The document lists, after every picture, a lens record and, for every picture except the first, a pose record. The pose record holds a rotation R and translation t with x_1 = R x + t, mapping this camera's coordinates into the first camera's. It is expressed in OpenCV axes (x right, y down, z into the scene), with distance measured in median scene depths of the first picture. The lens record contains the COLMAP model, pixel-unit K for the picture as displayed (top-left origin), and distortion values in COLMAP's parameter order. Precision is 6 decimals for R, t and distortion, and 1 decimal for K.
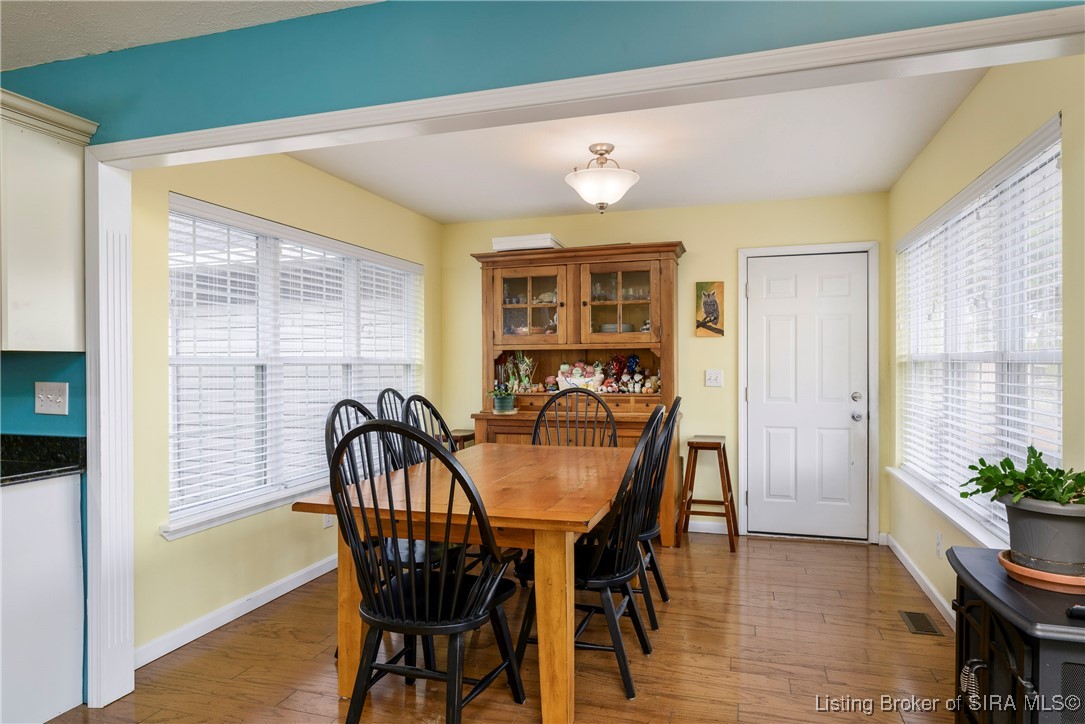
lens RADIAL K [[645.4, 0, 542.5], [0, 645.4, 362.0], [0, 0, 1]] dist [0.000701, 0.001311]
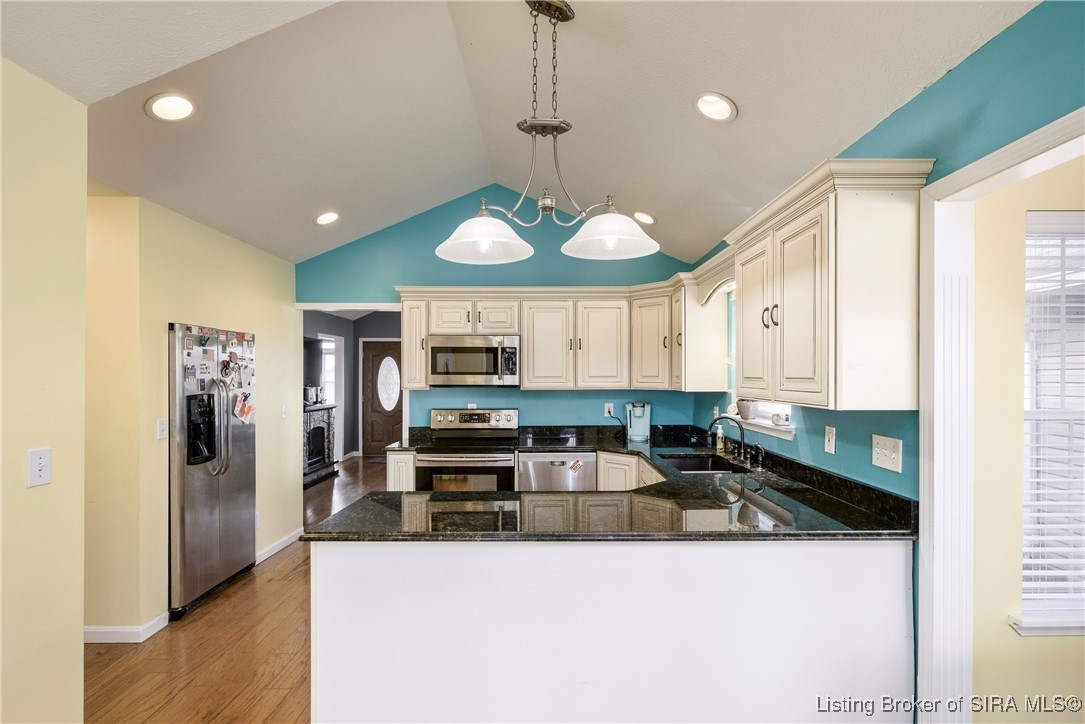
lens RADIAL K [[520.6, 0, 540.4], [0, 520.6, 376.3], [0, 0, 1]] dist [-0.012147, 0.000020]
pose [[0.284148, 0.009206, -0.958736, -0.148470], [-0.002629, 0.999958, 0.008822, -0.069112], [0.958777, 0.000014, 0.284161, 0.263635]]
